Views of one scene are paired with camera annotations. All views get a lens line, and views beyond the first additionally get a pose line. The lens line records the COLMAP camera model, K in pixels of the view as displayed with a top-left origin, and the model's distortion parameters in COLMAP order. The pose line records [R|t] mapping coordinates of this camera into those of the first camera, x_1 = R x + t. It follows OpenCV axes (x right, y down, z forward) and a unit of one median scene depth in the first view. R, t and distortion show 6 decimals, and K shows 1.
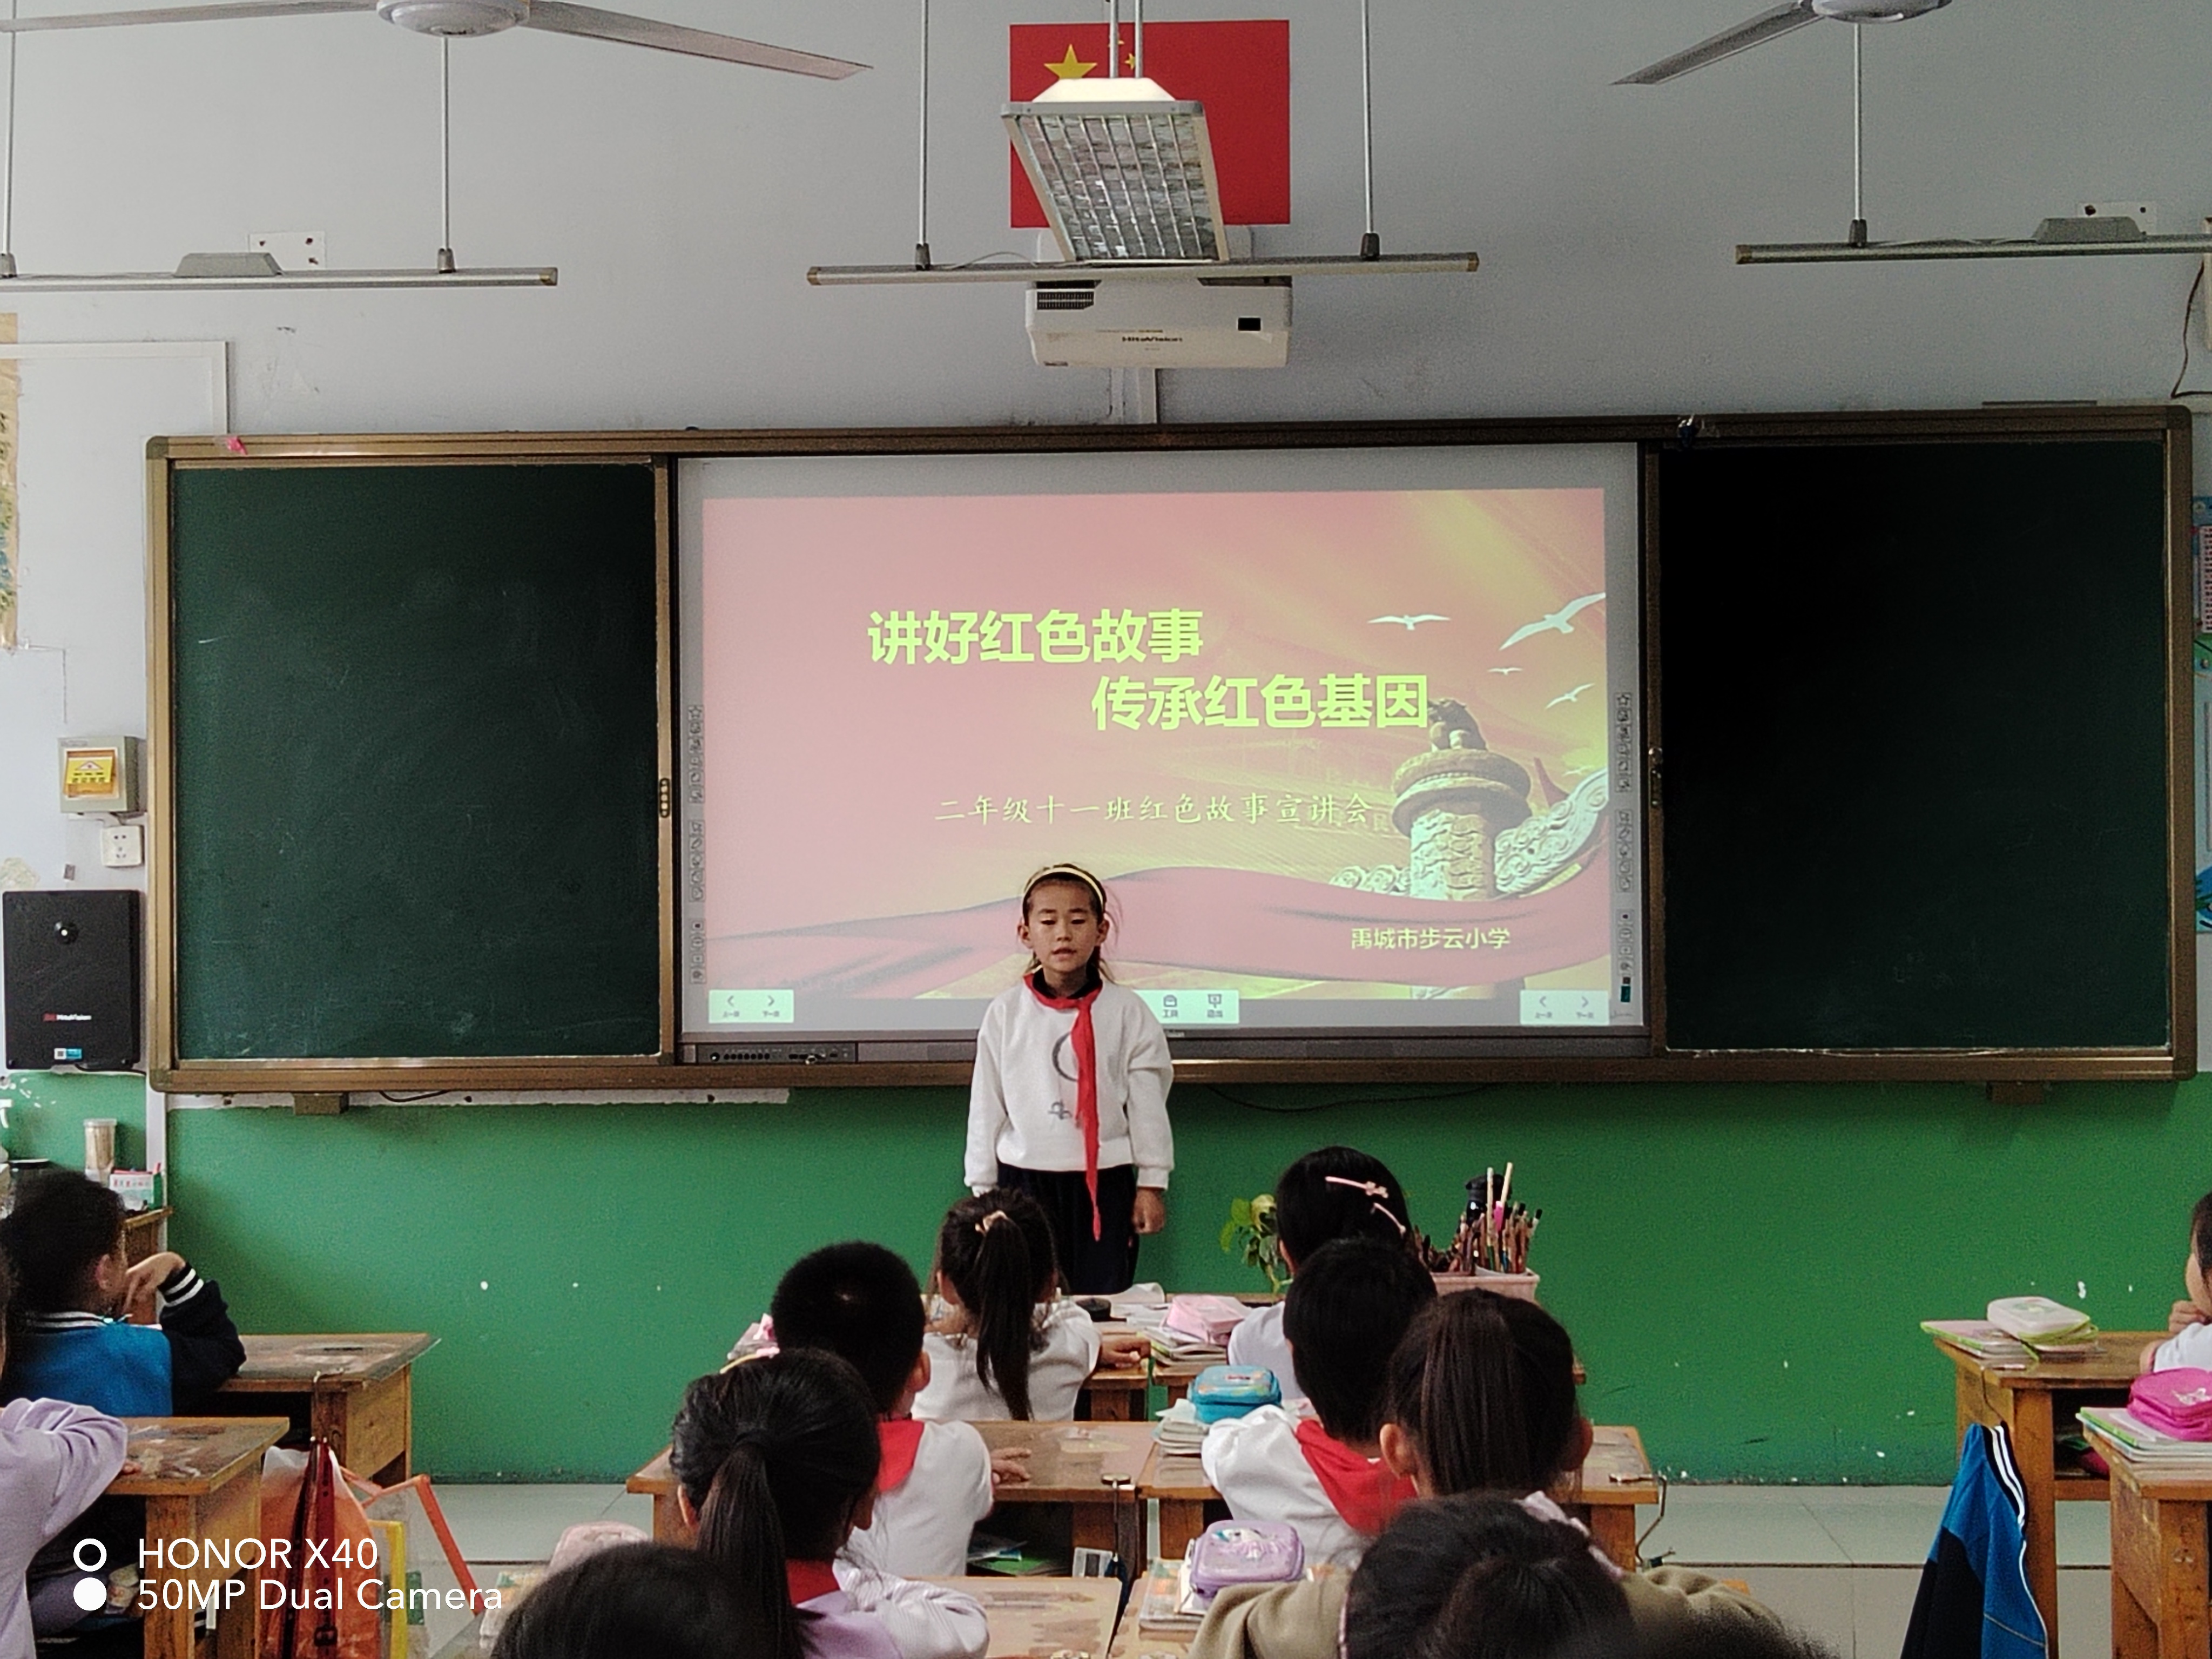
lens RADIAL K [[4892.5, 0, 971.3], [0, 4892.5, 827.9], [0, 0, 1]] dist [0.332513, -2.887292]
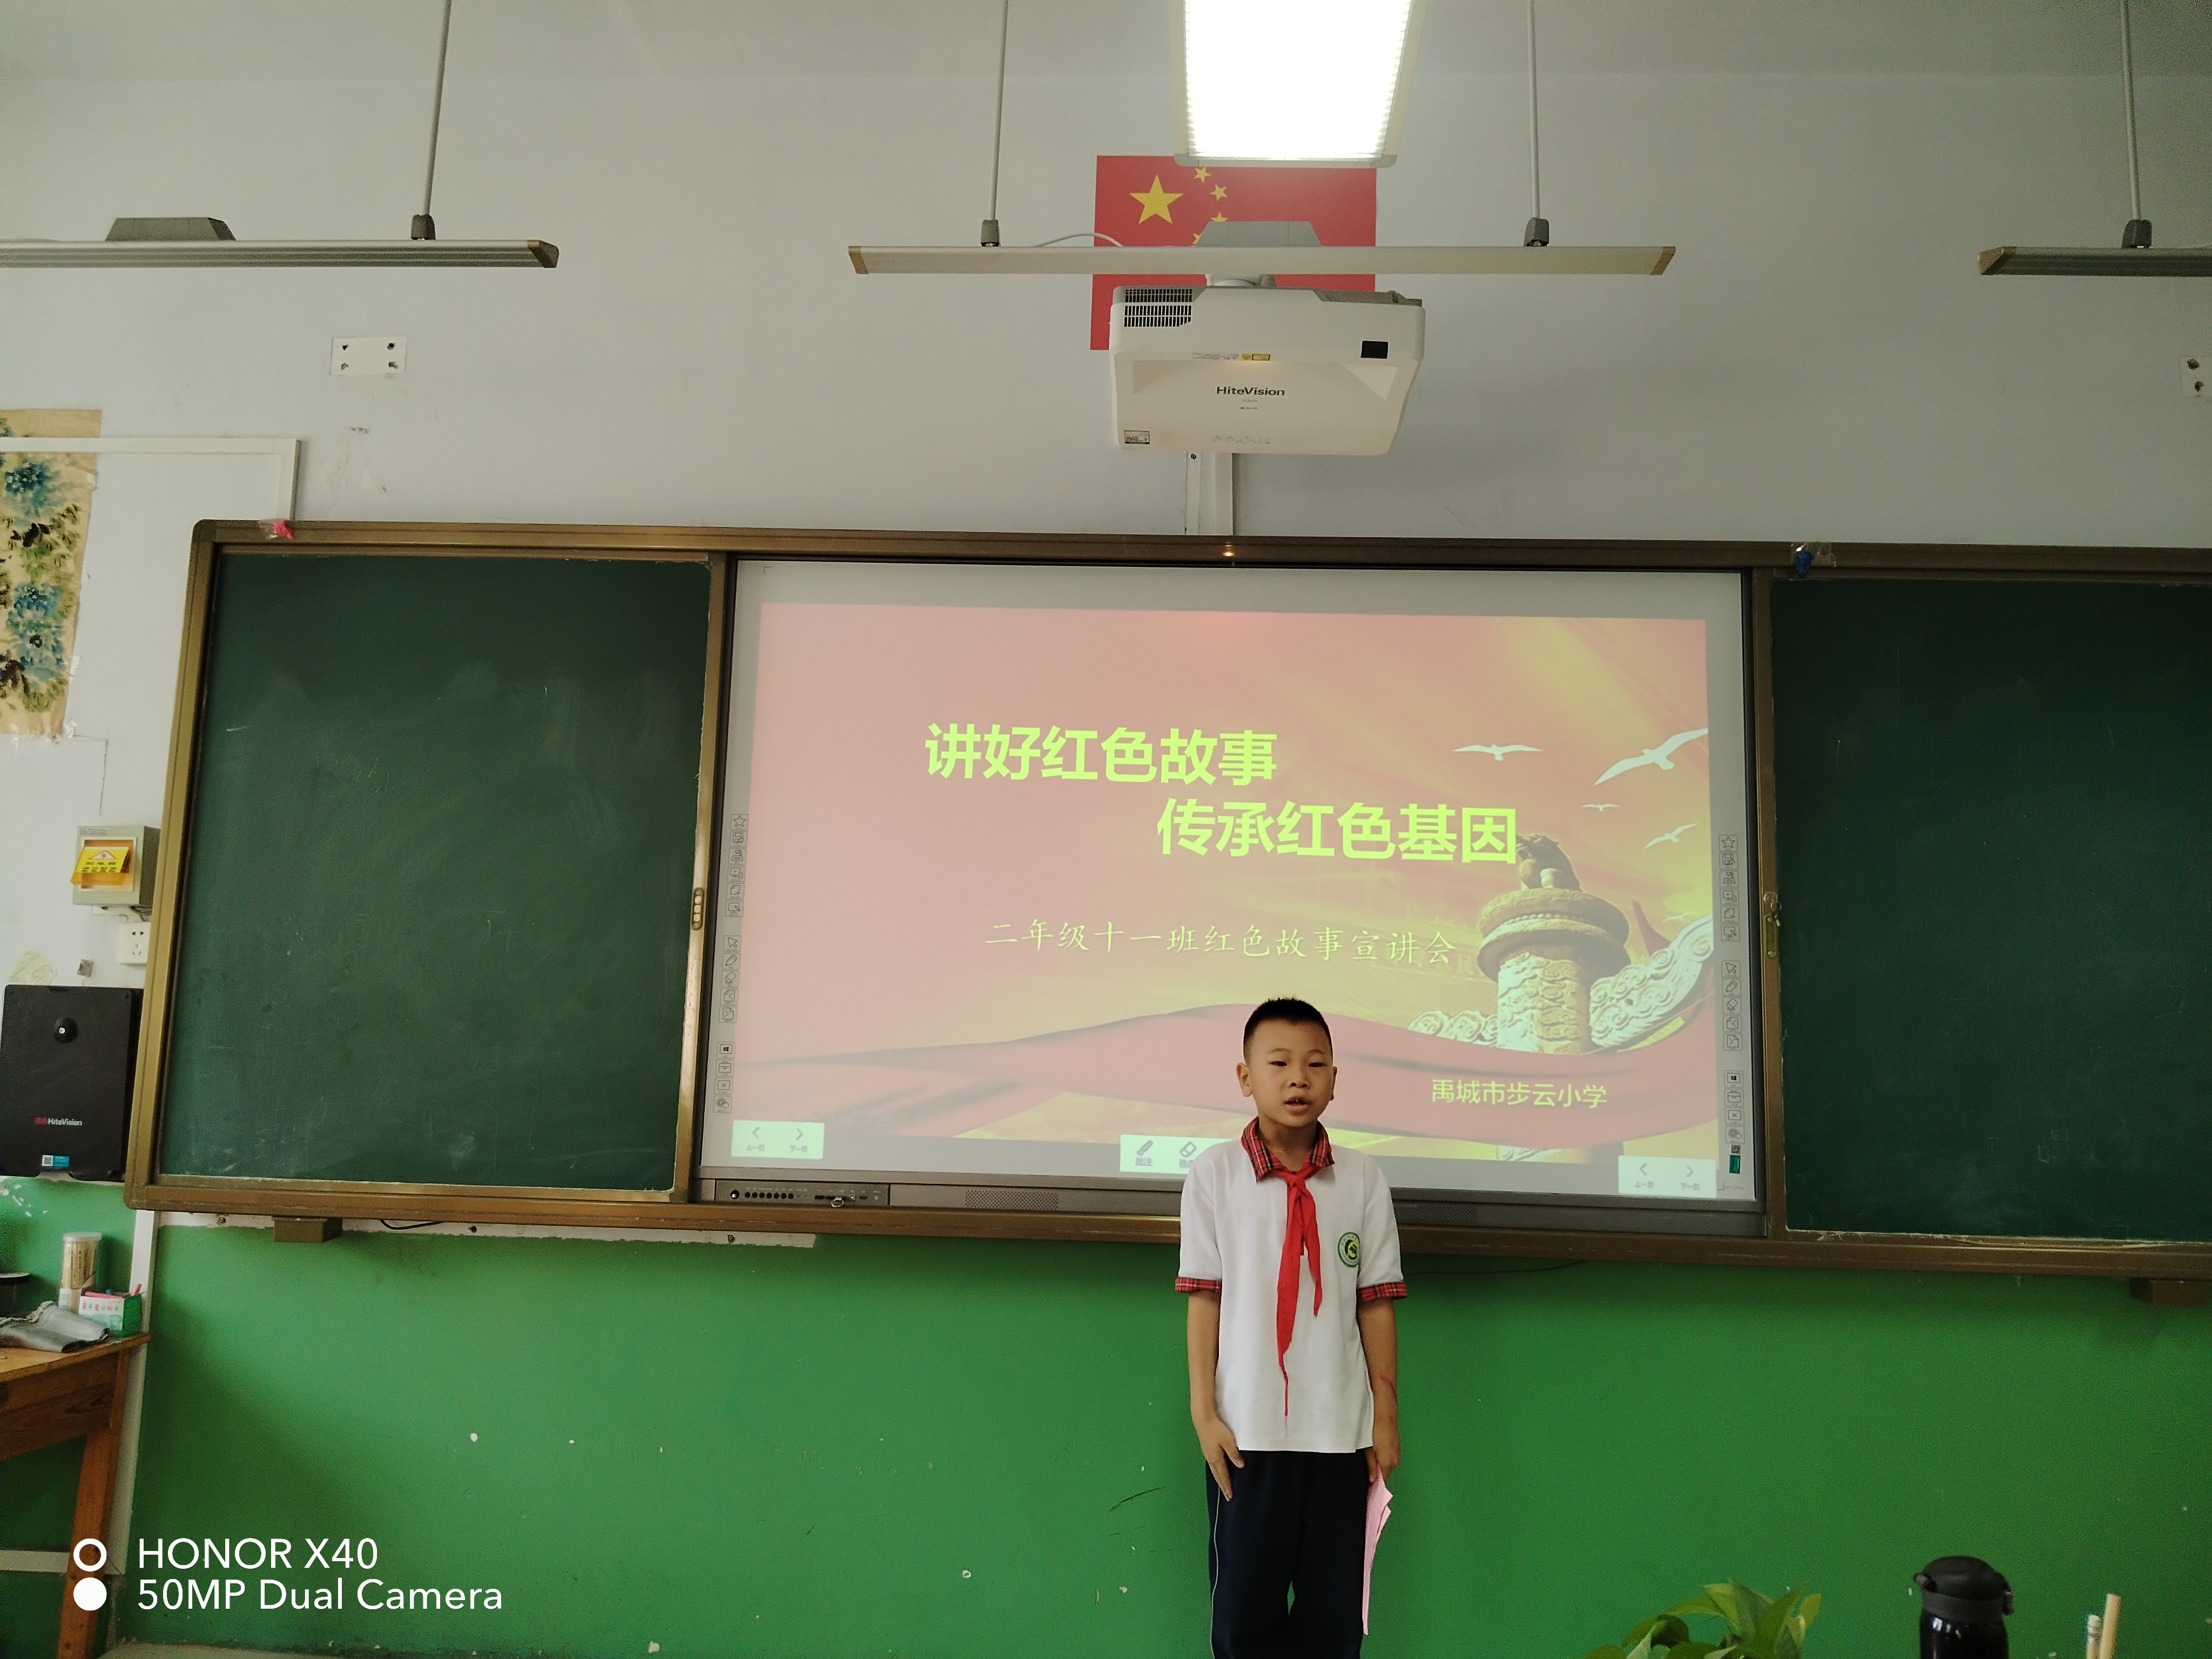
lens RADIAL K [[1658.0, 0, 1080.9], [0, 1658.0, 797.3], [0, 0, 1]] dist [0.085110, -0.176800]
pose [[0.999004, 0.041244, 0.017023, 0.004207], [-0.038418, 0.989129, -0.141942, 0.015154], [-0.022693, 0.141146, 0.989729, 0.683759]]
